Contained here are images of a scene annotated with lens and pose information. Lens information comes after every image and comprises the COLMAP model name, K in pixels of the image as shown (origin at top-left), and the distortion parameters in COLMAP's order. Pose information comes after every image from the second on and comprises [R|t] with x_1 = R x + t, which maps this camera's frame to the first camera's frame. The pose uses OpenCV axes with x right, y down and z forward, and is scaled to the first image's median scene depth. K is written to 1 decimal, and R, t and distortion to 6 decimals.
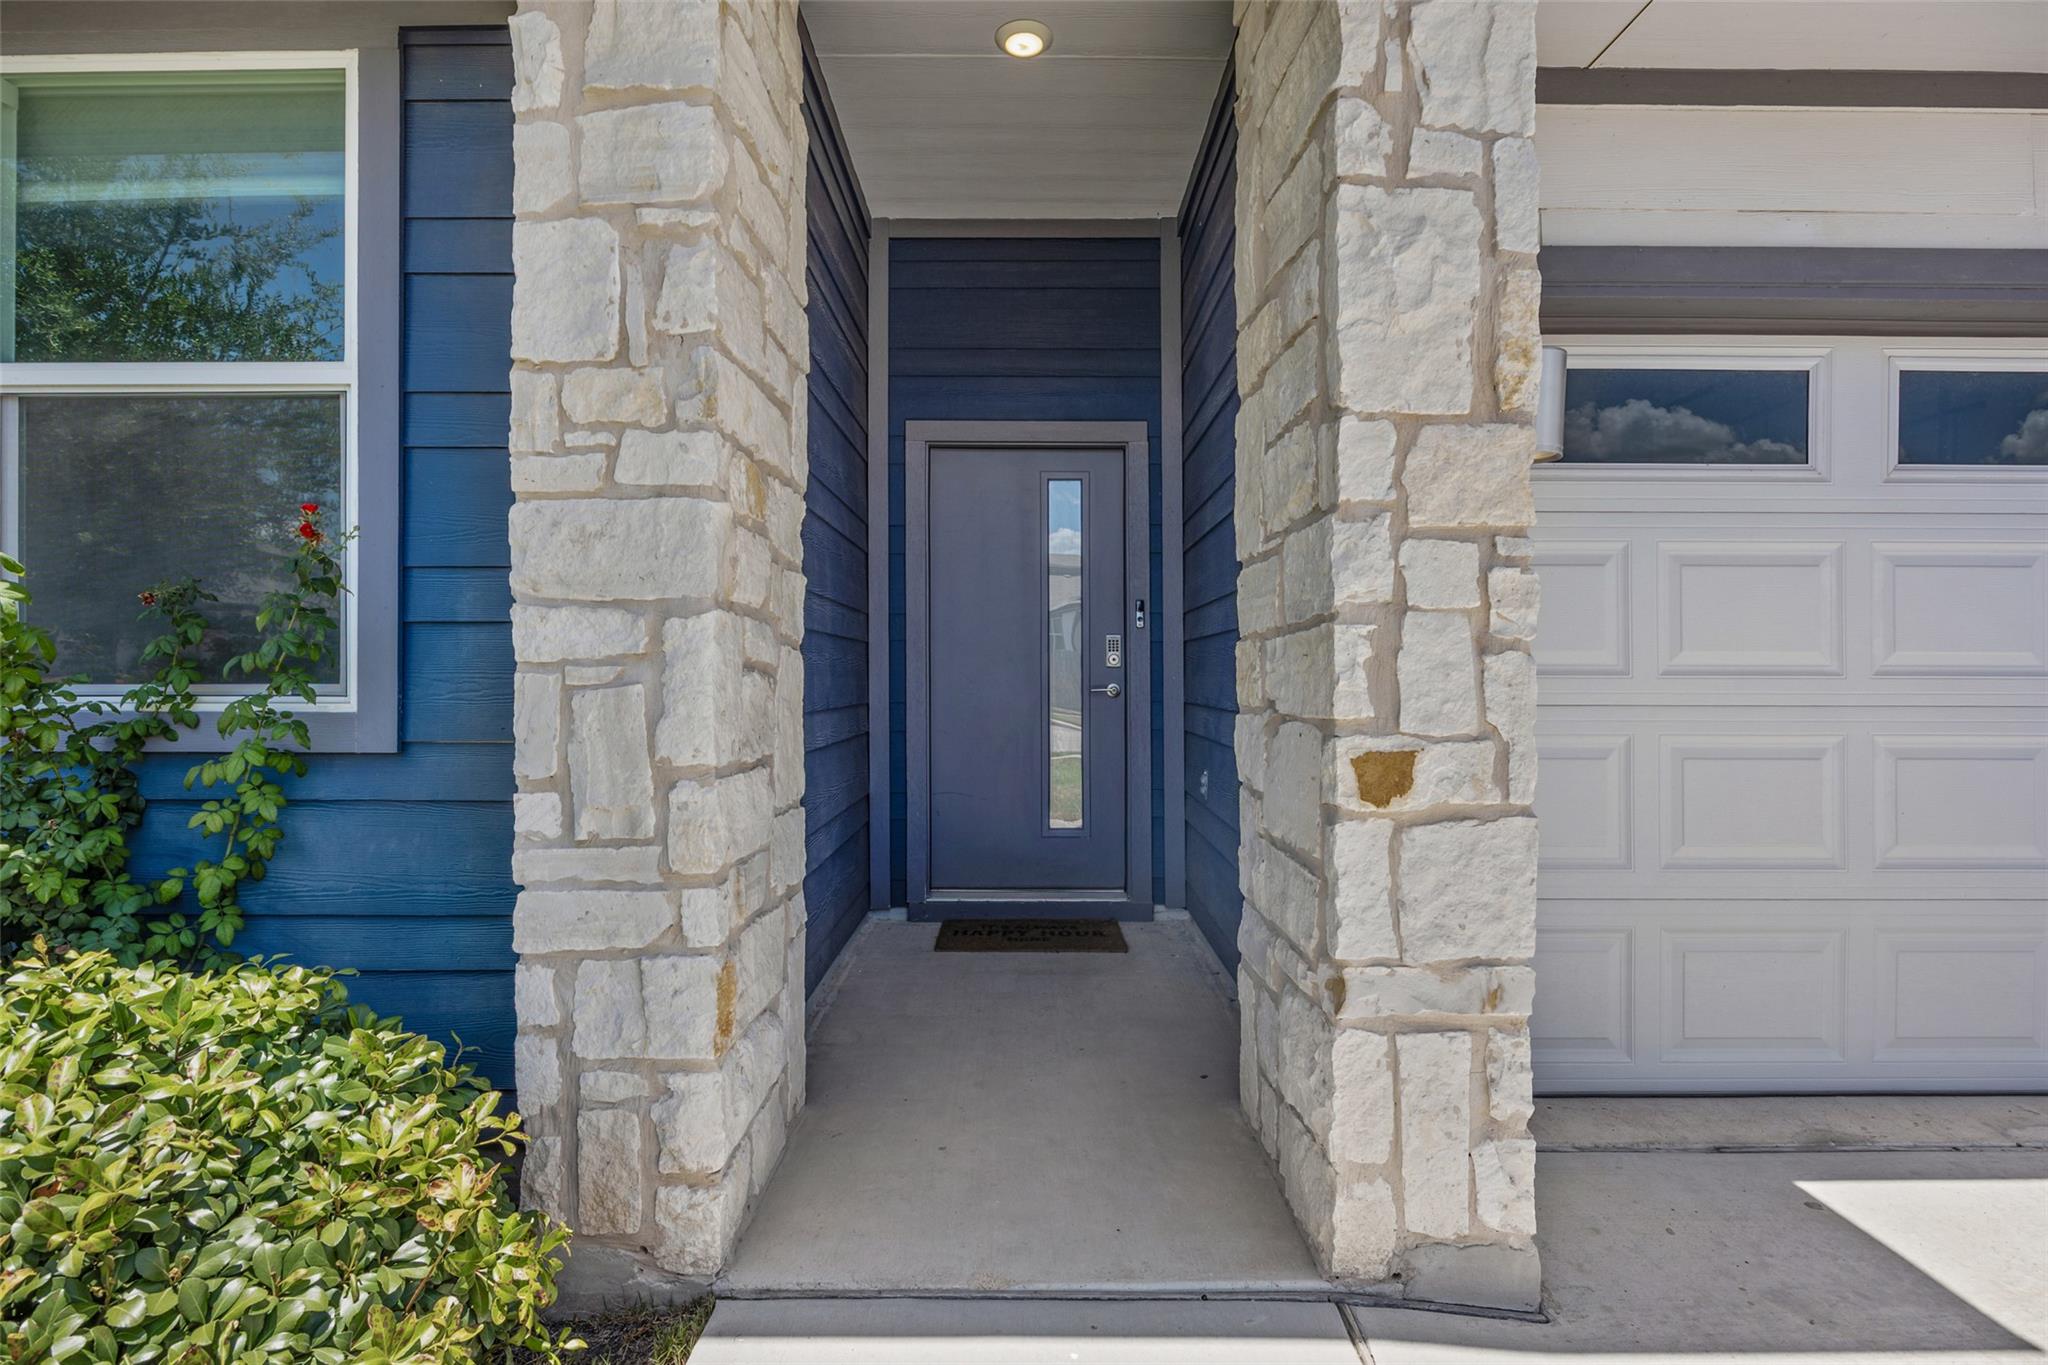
lens RADIAL K [[980.1, 0, 1024.2], [0, 980.1, 669.2], [0, 0, 1]] dist [0.001818, 0.000092]
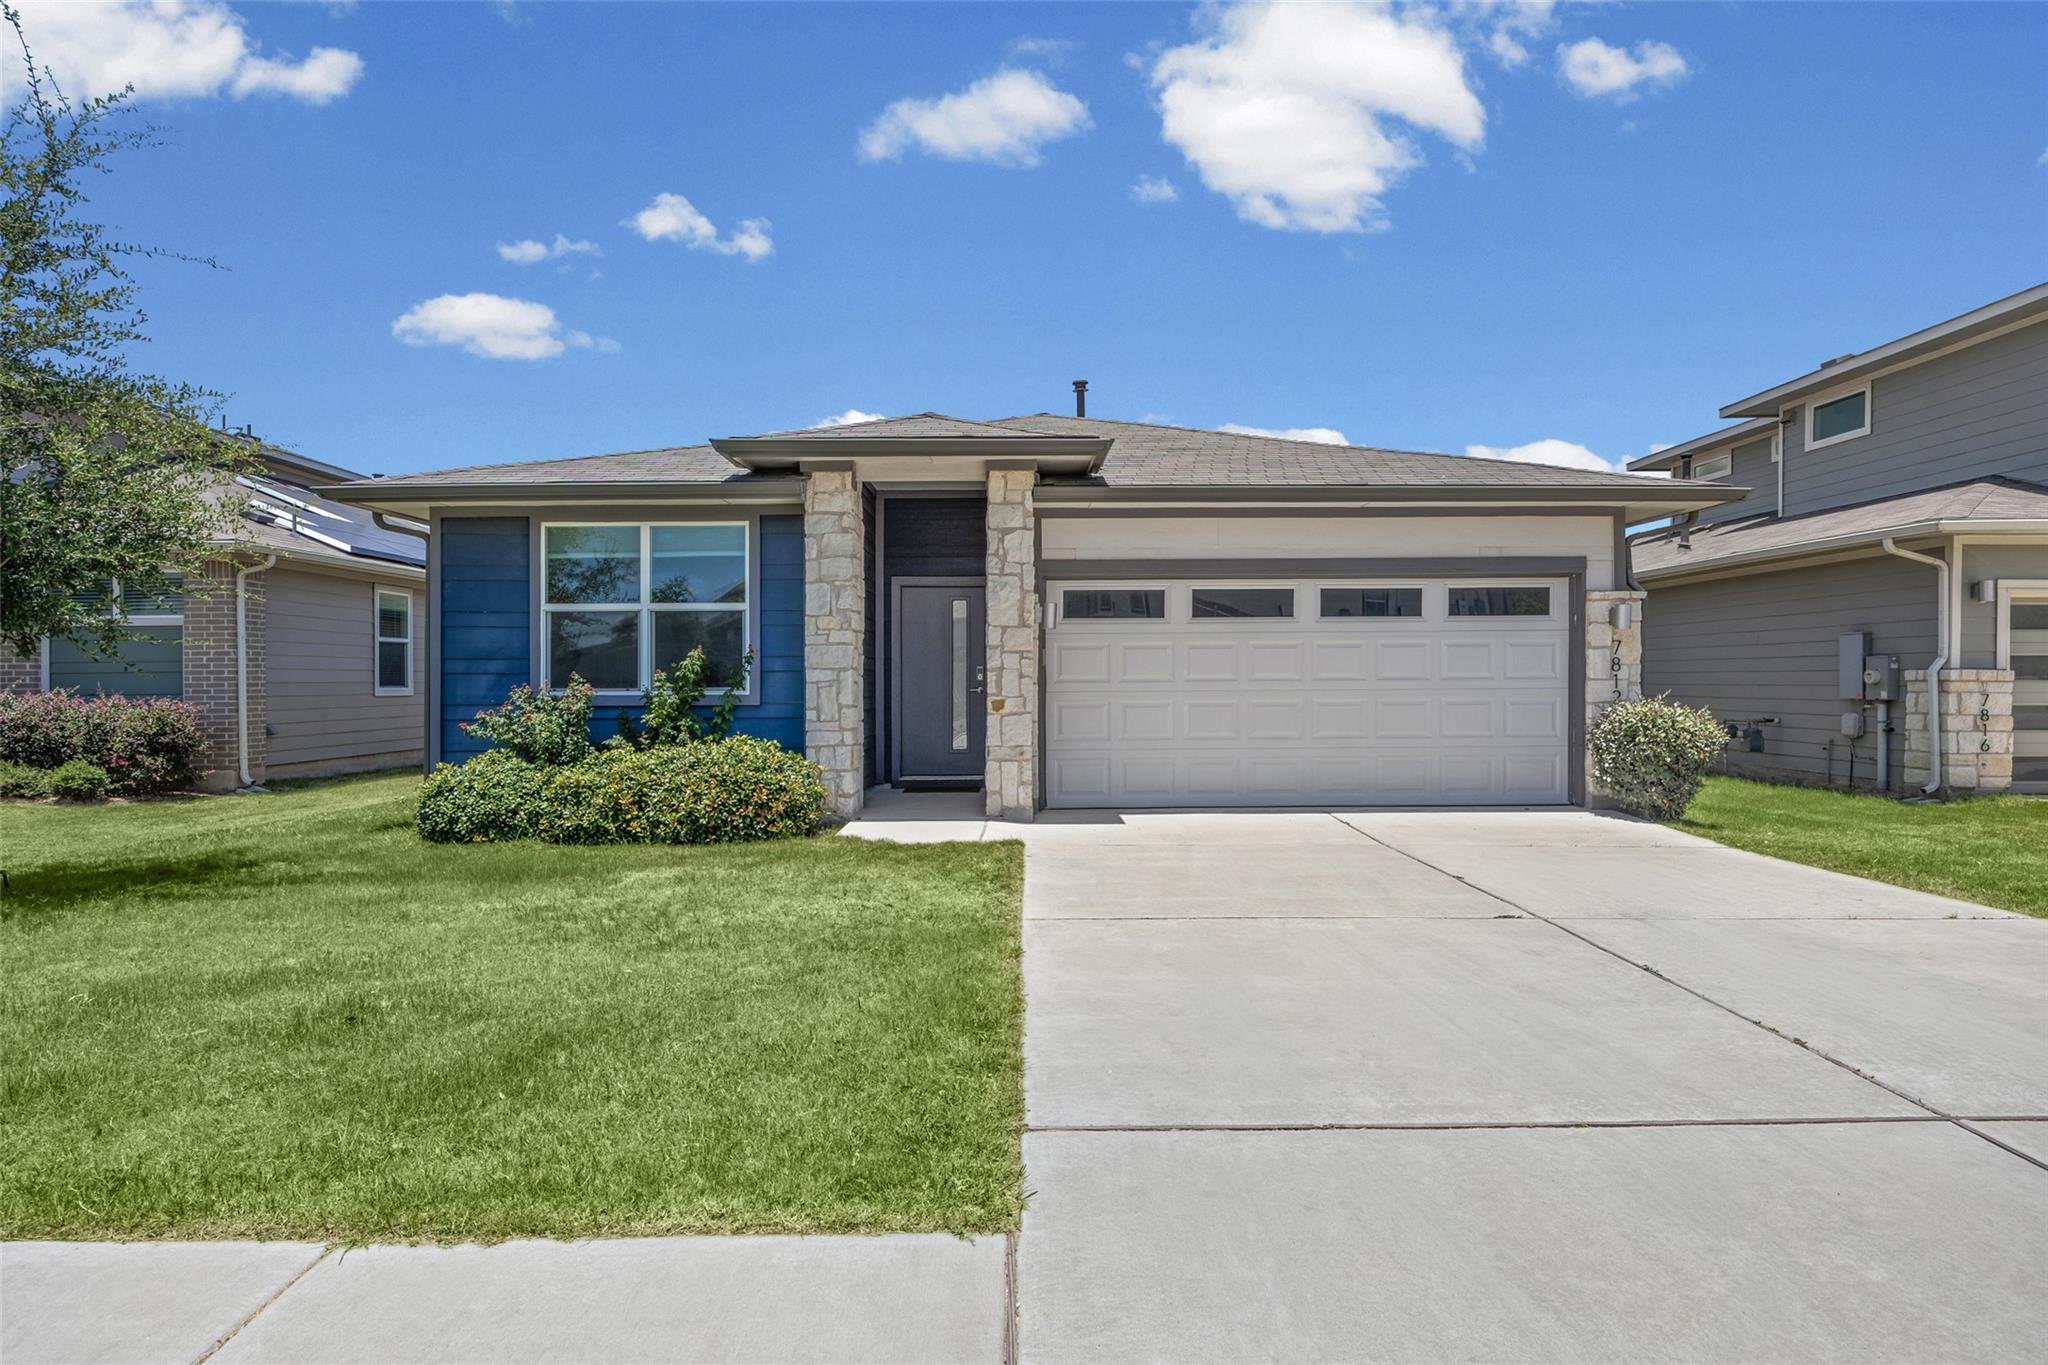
lens RADIAL K [[1156.0, 0, 1034.1], [0, 1156.0, 667.2], [0, 0, 1]] dist [0.002050, 0.001213]
pose [[0.999952, -0.006143, 0.007682, 0.485741], [0.006173, 0.999973, -0.003965, -0.045668], [-0.007658, 0.004012, 0.999963, -4.310557]]
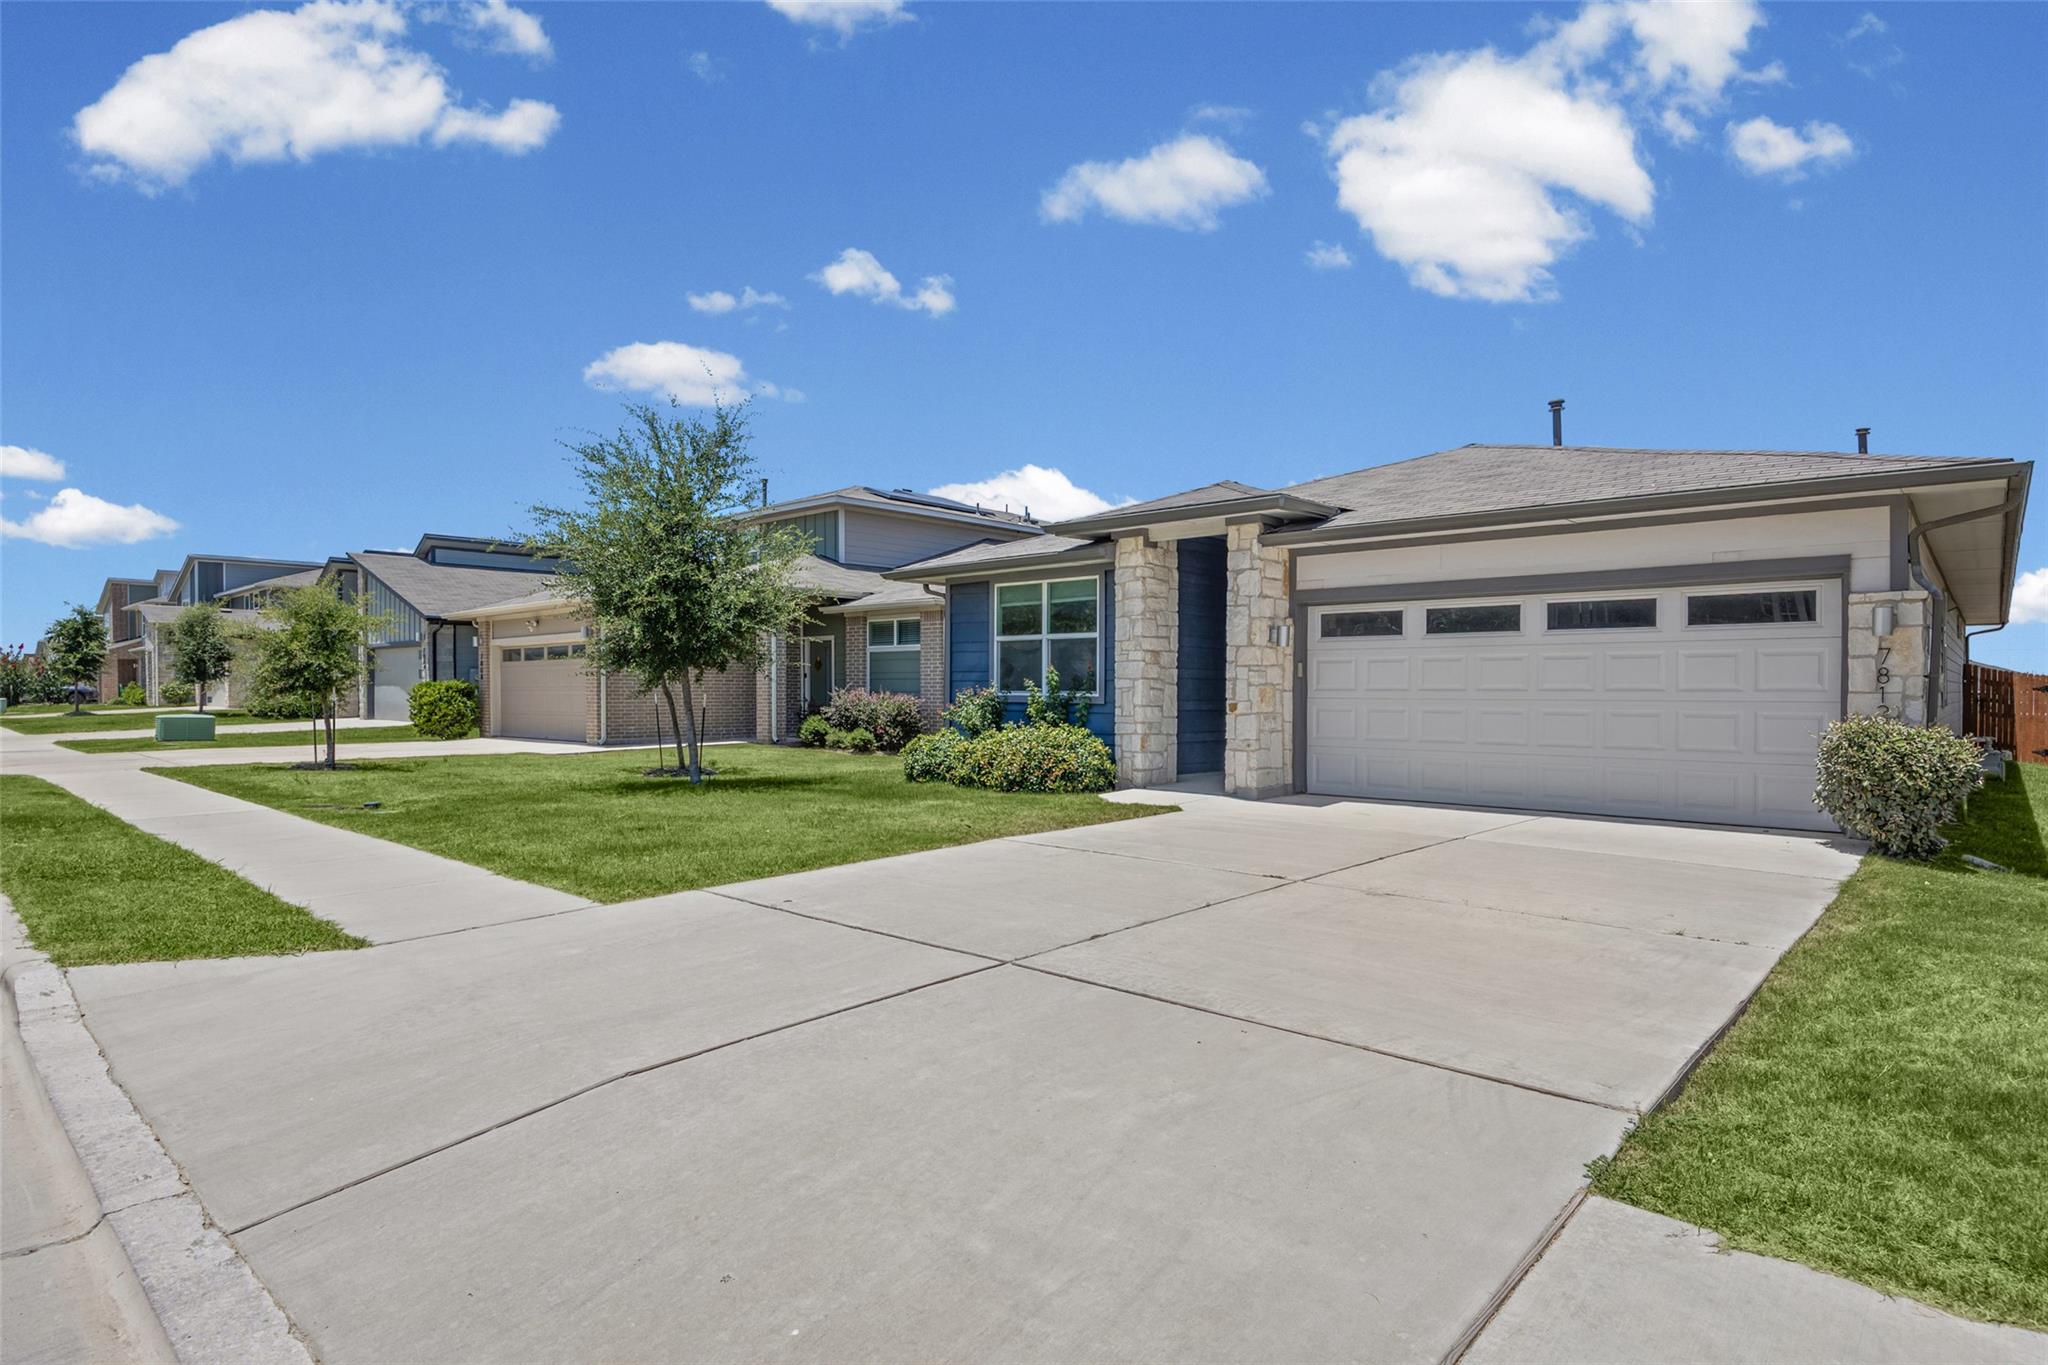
lens RADIAL K [[1058.3, 0, 1037.1], [0, 1058.3, 666.2], [0, 0, 1]] dist [-0.010398, 0.001141]
pose [[0.747145, -0.011344, -0.664564, 3.649325], [0.001981, 0.999888, -0.014841, -0.045011], [0.664658, 0.009772, 0.747084, -4.450997]]
